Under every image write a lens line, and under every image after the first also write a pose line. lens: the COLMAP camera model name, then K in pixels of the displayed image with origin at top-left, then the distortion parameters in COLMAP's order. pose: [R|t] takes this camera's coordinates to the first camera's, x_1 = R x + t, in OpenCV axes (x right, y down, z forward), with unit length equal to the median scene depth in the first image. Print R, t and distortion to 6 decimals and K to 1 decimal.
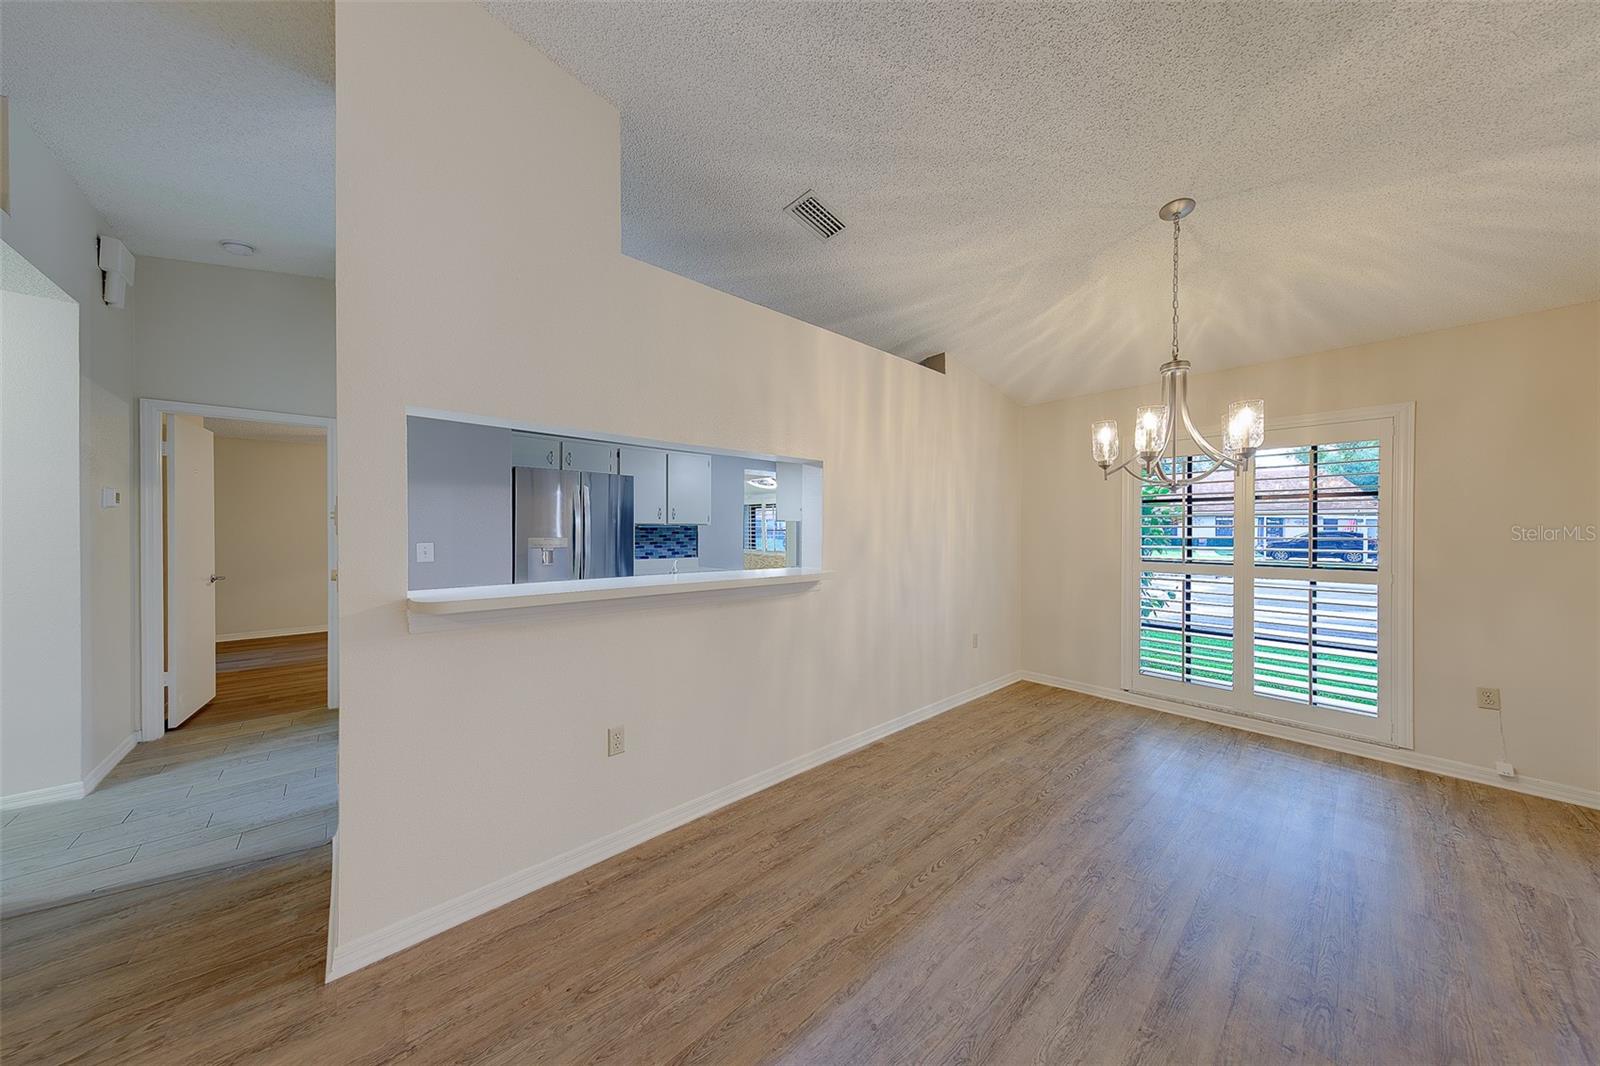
lens RADIAL K [[506.9, 0, 801.3], [0, 506.9, 531.7], [0, 0, 1]] dist [0.008524, -0.000837]
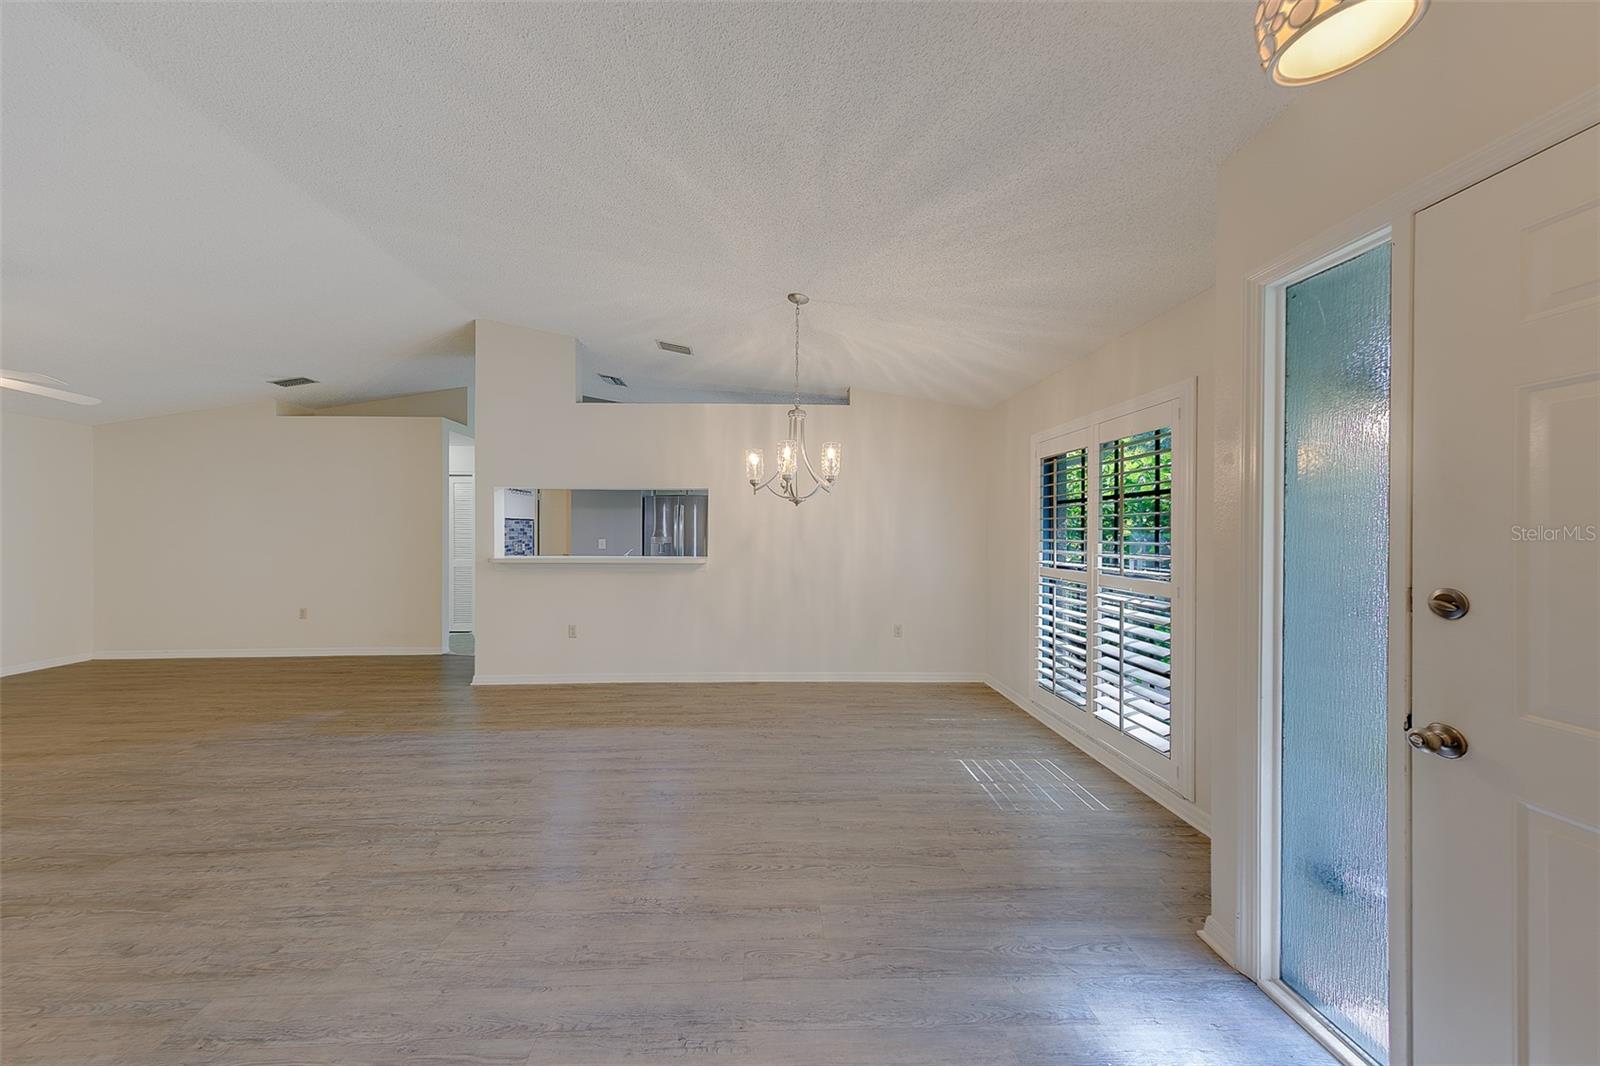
lens RADIAL K [[506.9, 0, 772.9], [0, 506.9, 535.4], [0, 0, 1]] dist [0.008524, -0.000837]
pose [[0.760608, 0.002036, -0.649209, 1.288685], [-0.000594, 0.999997, 0.002440, -0.000568], [0.649212, -0.001470, 0.760606, -0.059612]]
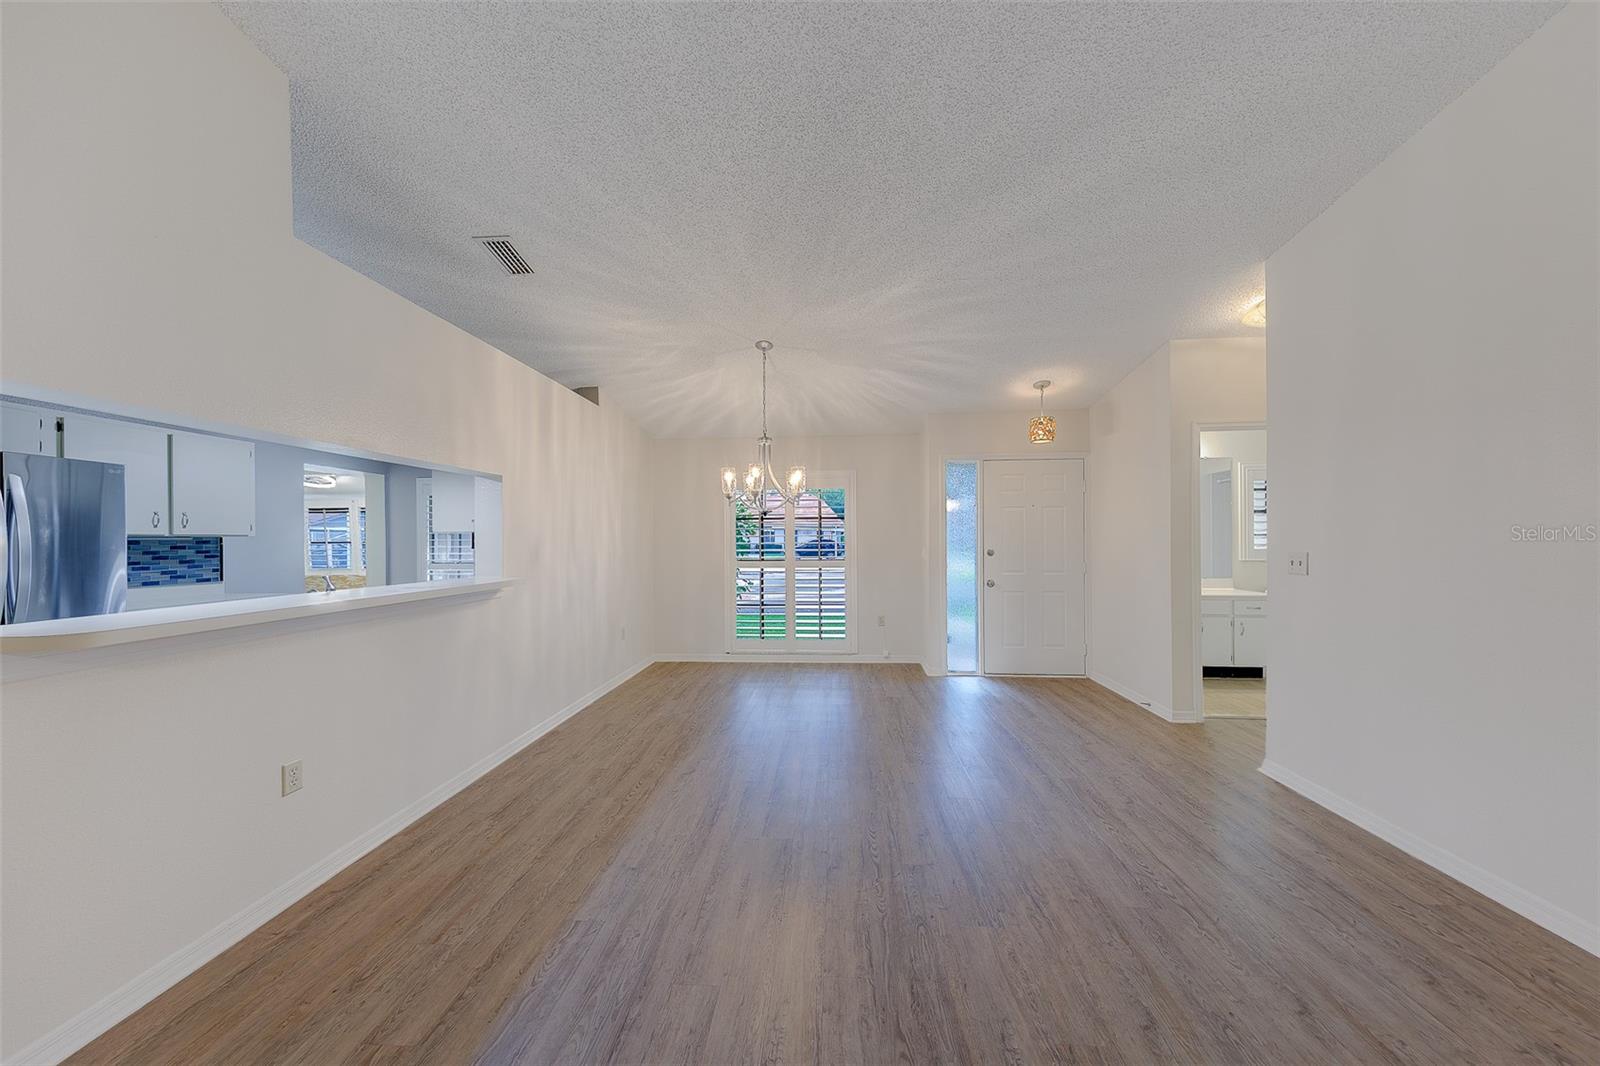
lens RADIAL K [[506.9, 0, 807.3], [0, 506.9, 535.3], [0, 0, 1]] dist [0.008524, -0.000837]
pose [[0.711806, -0.002344, 0.702372, -0.271570], [0.011553, 0.999898, -0.008370, 0.001974], [-0.702281, 0.014072, 0.711761, -0.221724]]
